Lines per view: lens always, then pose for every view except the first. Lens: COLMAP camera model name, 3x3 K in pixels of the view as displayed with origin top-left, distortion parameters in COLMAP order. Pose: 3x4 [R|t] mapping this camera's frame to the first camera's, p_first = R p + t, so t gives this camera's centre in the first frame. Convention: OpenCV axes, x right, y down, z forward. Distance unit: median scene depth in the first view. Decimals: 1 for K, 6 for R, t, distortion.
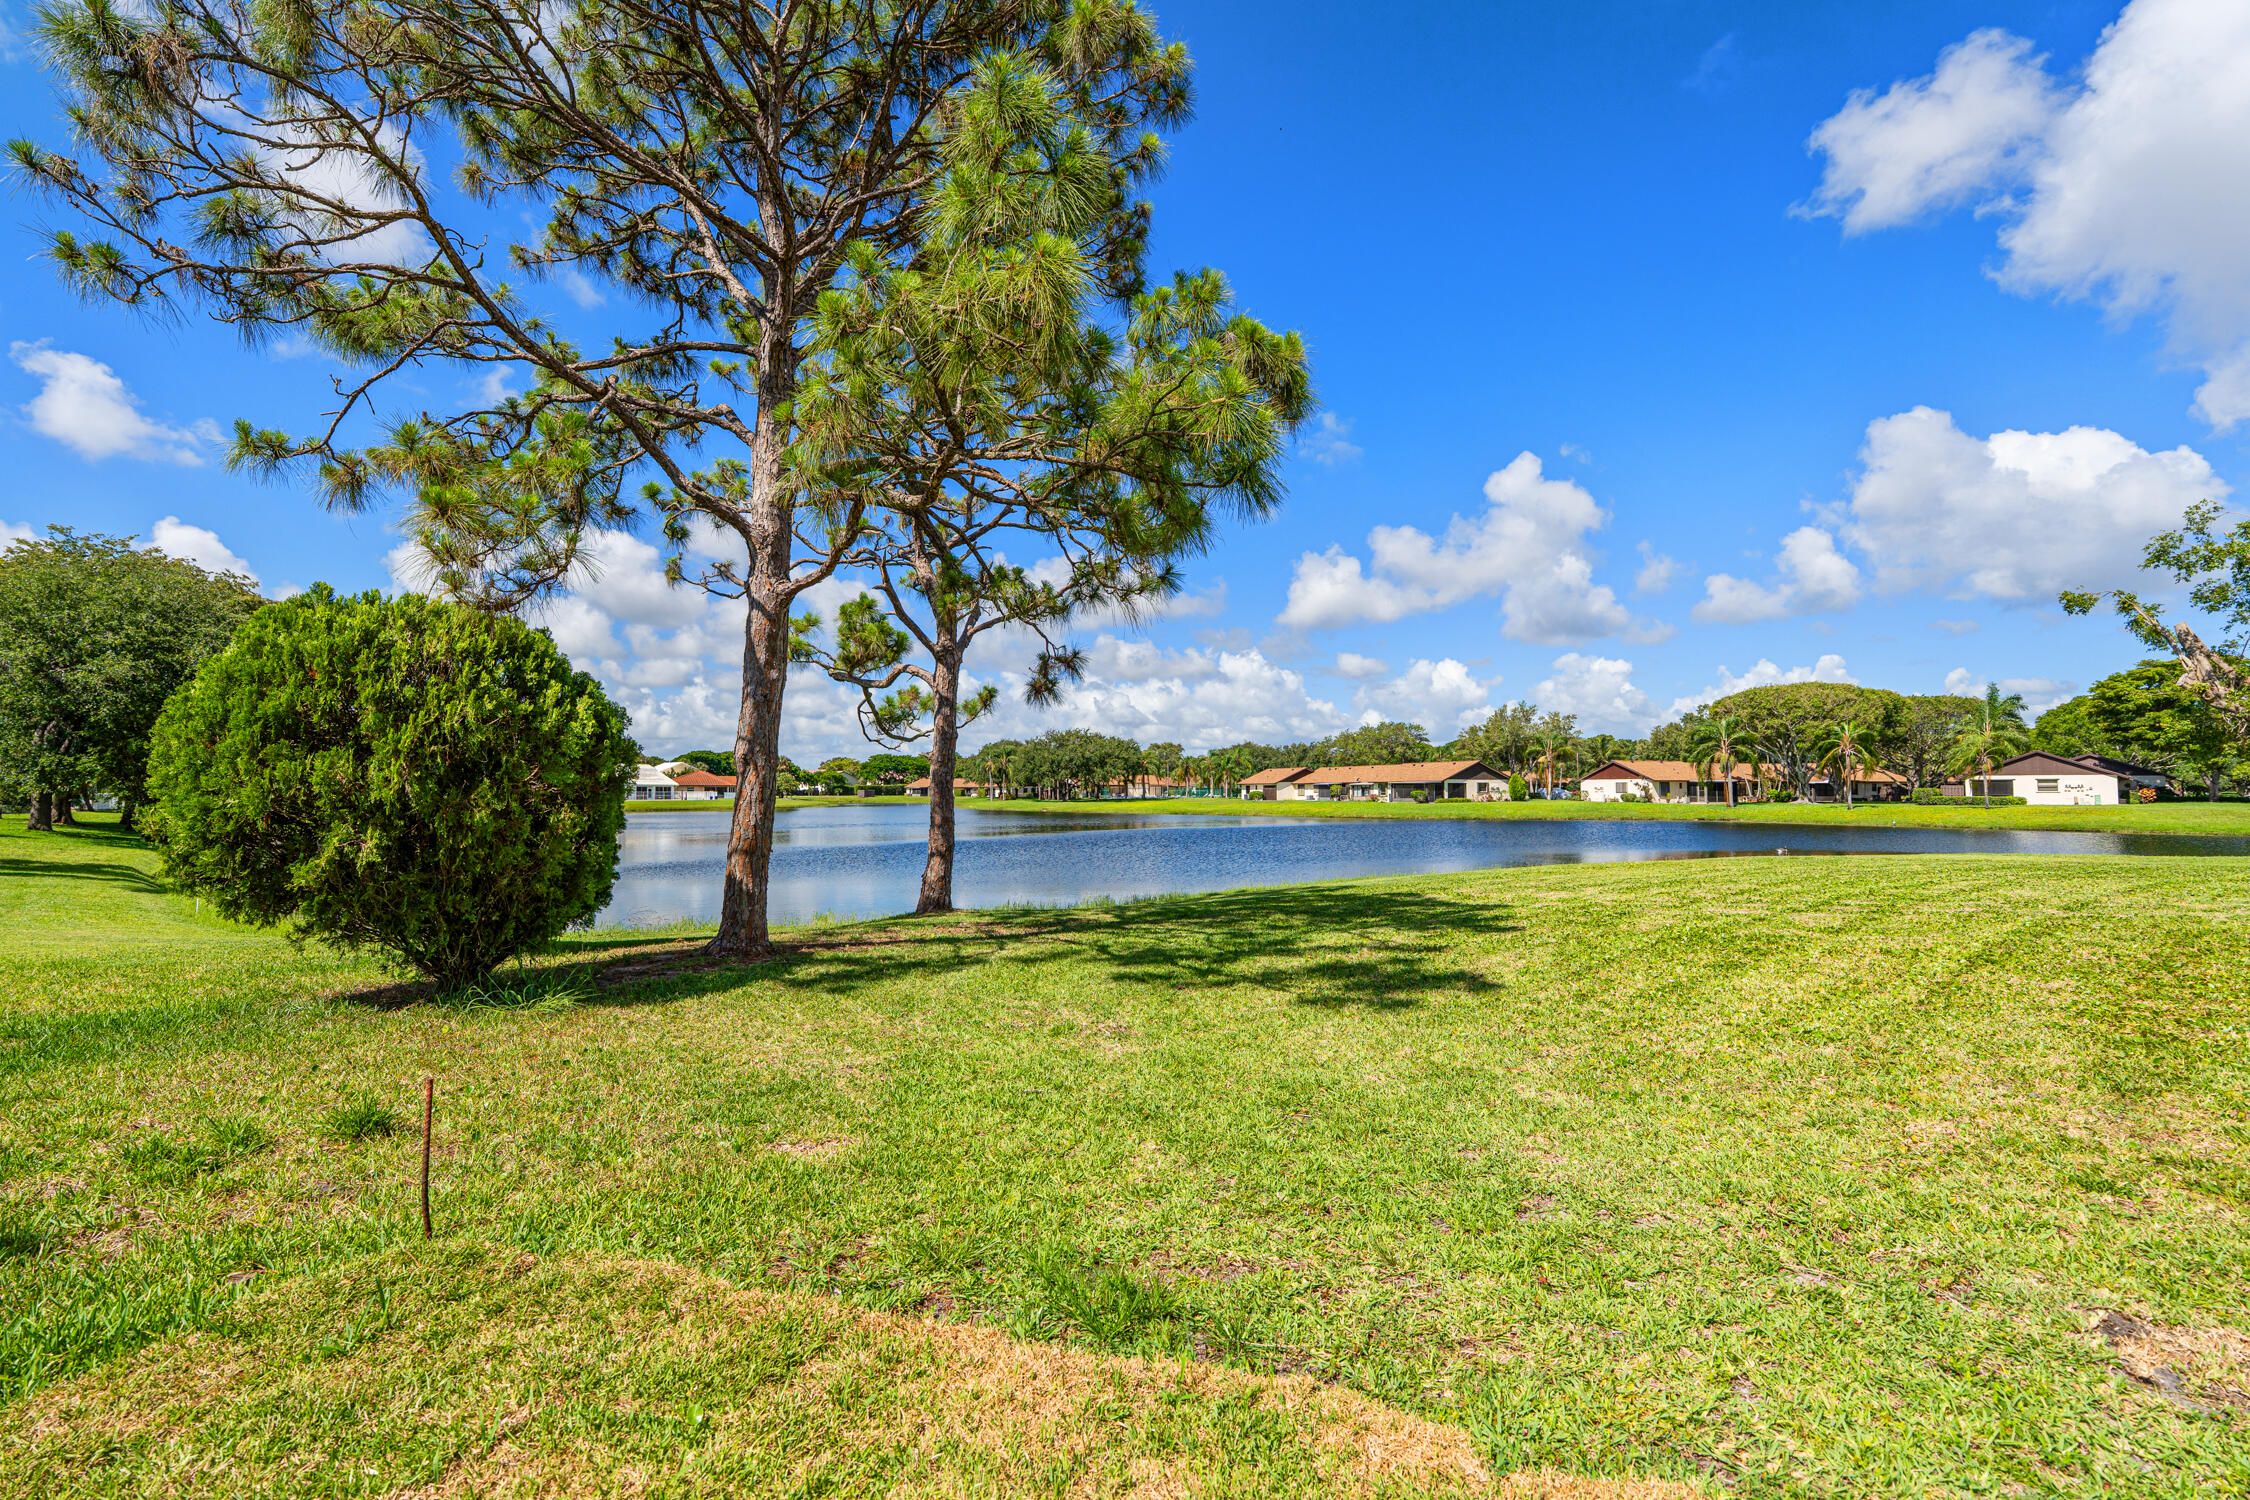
lens RADIAL K [[1024.7, 0, 1125.0], [0, 1024.7, 750.0], [0, 0, 1]] dist [0.000498, -0.000436]
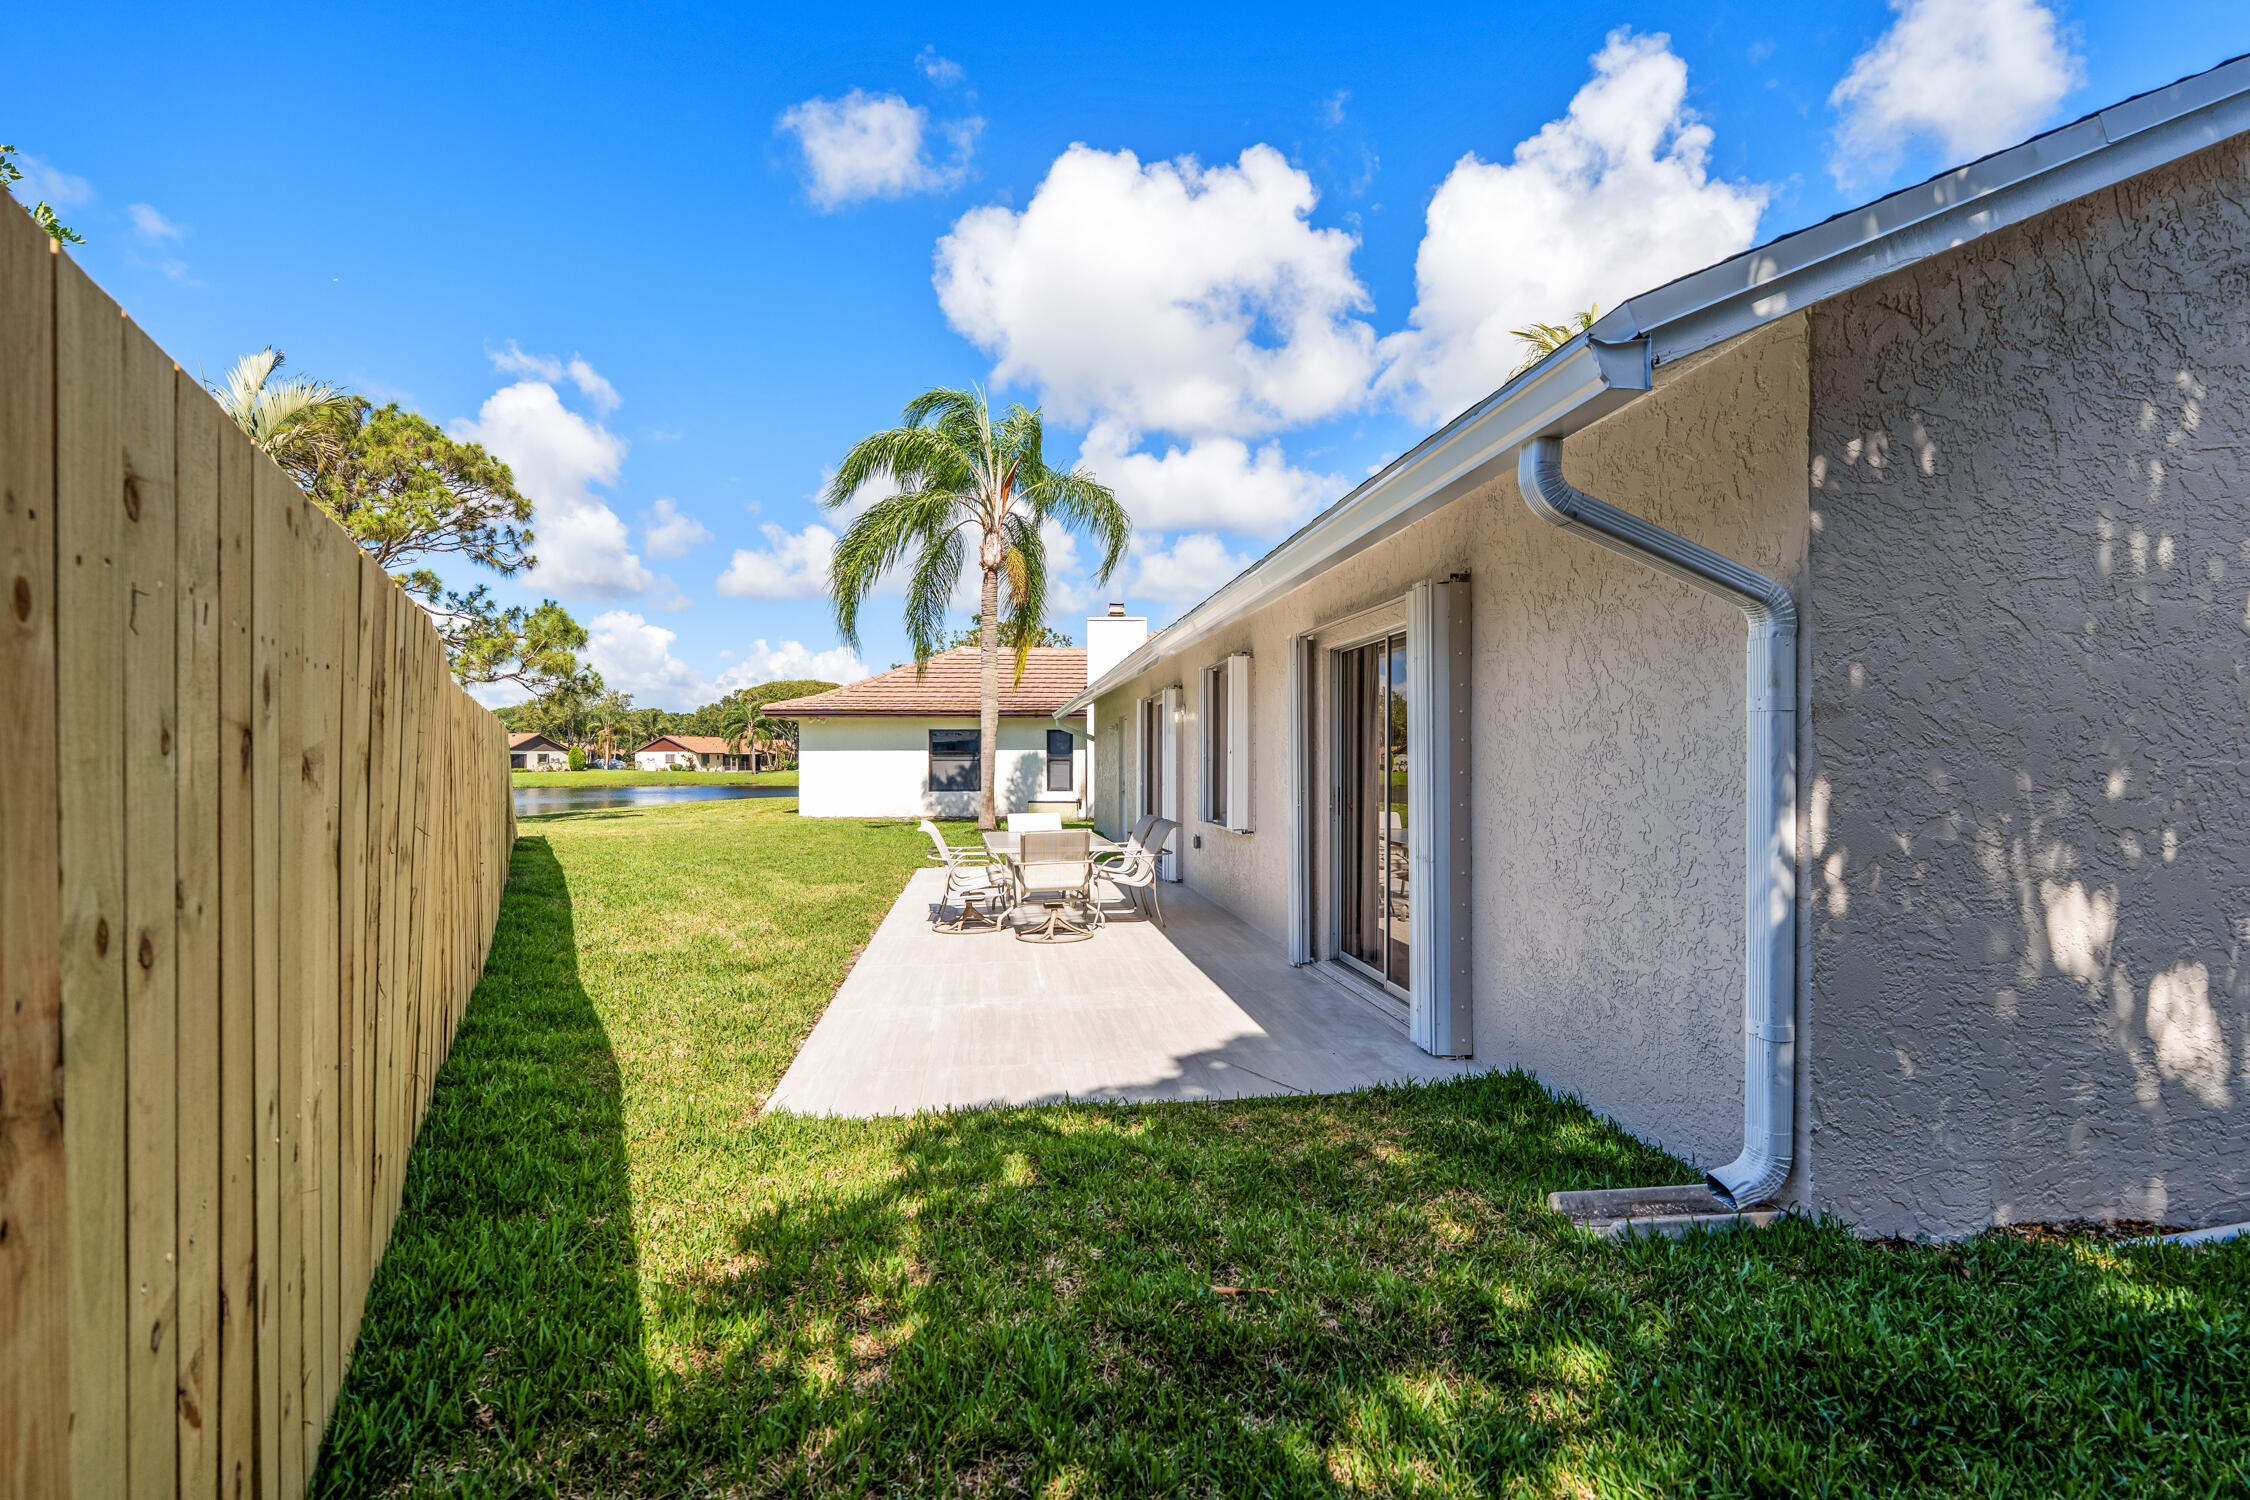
lens RADIAL K [[1024.7, 0, 1125.0], [0, 1024.7, 750.0], [0, 0, 1]] dist [0.000498, -0.000436]
pose [[0.645893, 0.009072, 0.763374, -0.054756], [-0.031694, 0.999386, 0.014940, -0.005411], [-0.762770, -0.033844, 0.645784, -0.114668]]
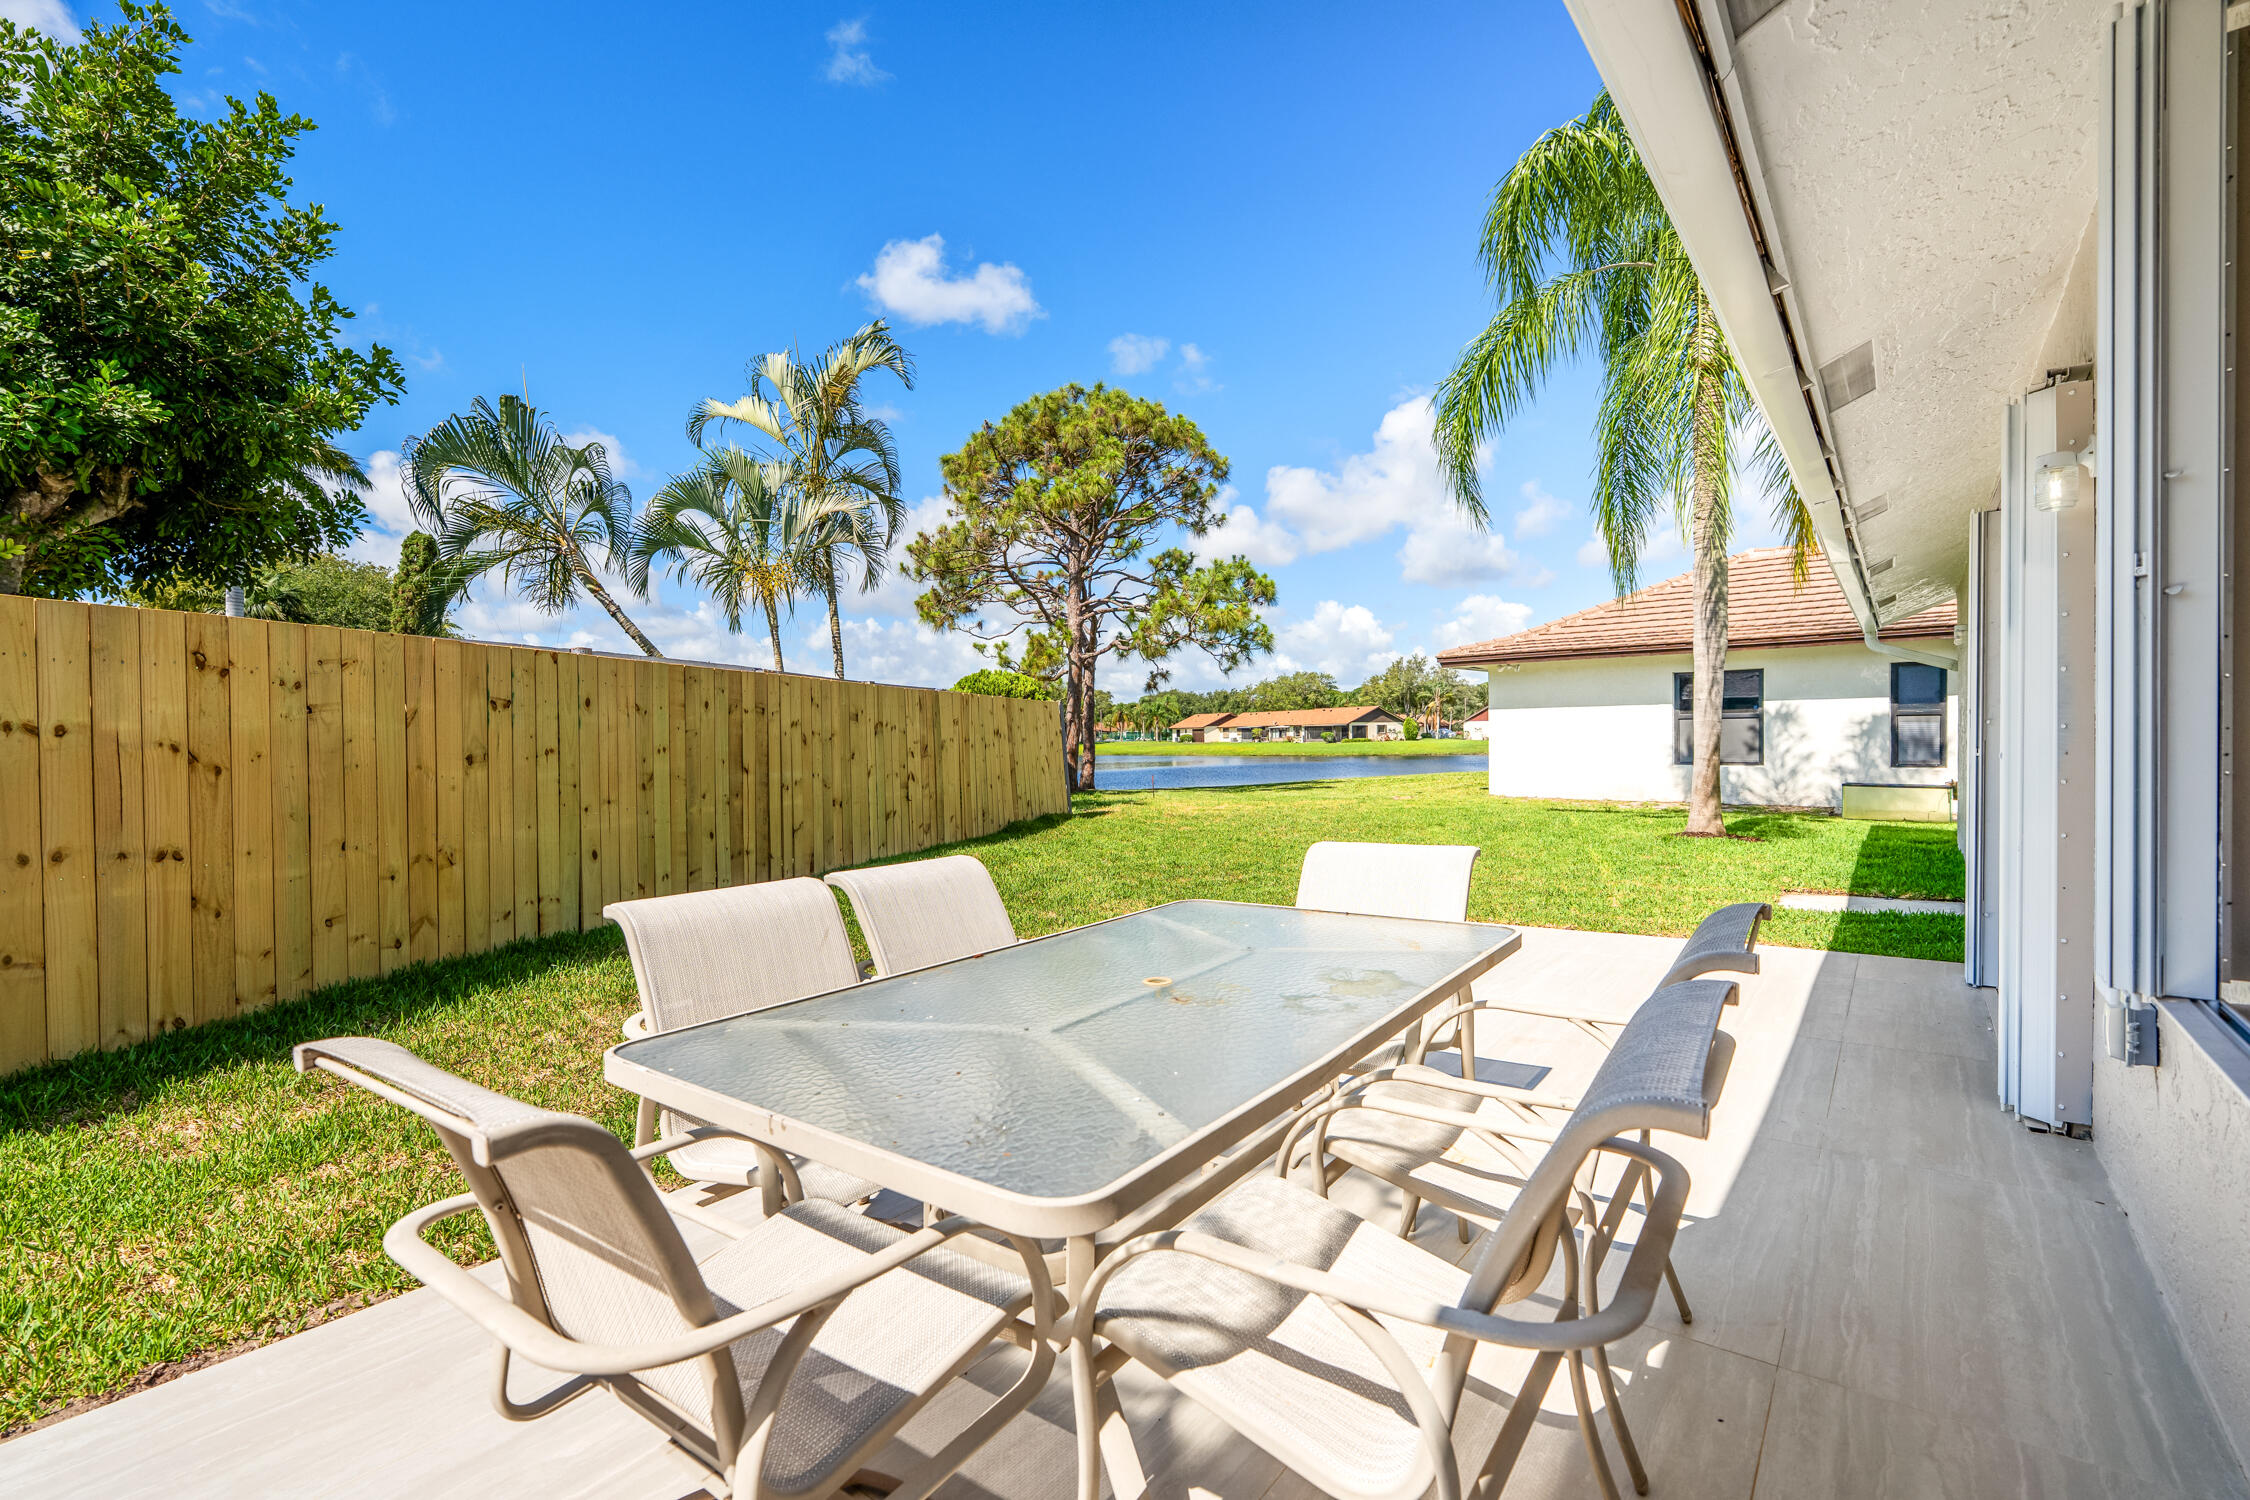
lens RADIAL K [[1024.7, 0, 1125.0], [0, 1024.7, 750.0], [0, 0, 1]] dist [0.000498, -0.000436]
pose [[0.996540, -0.013849, 0.081947, -0.026379], [0.009386, 0.998464, 0.054597, -0.004054], [-0.082577, -0.053639, 0.995140, -0.095420]]
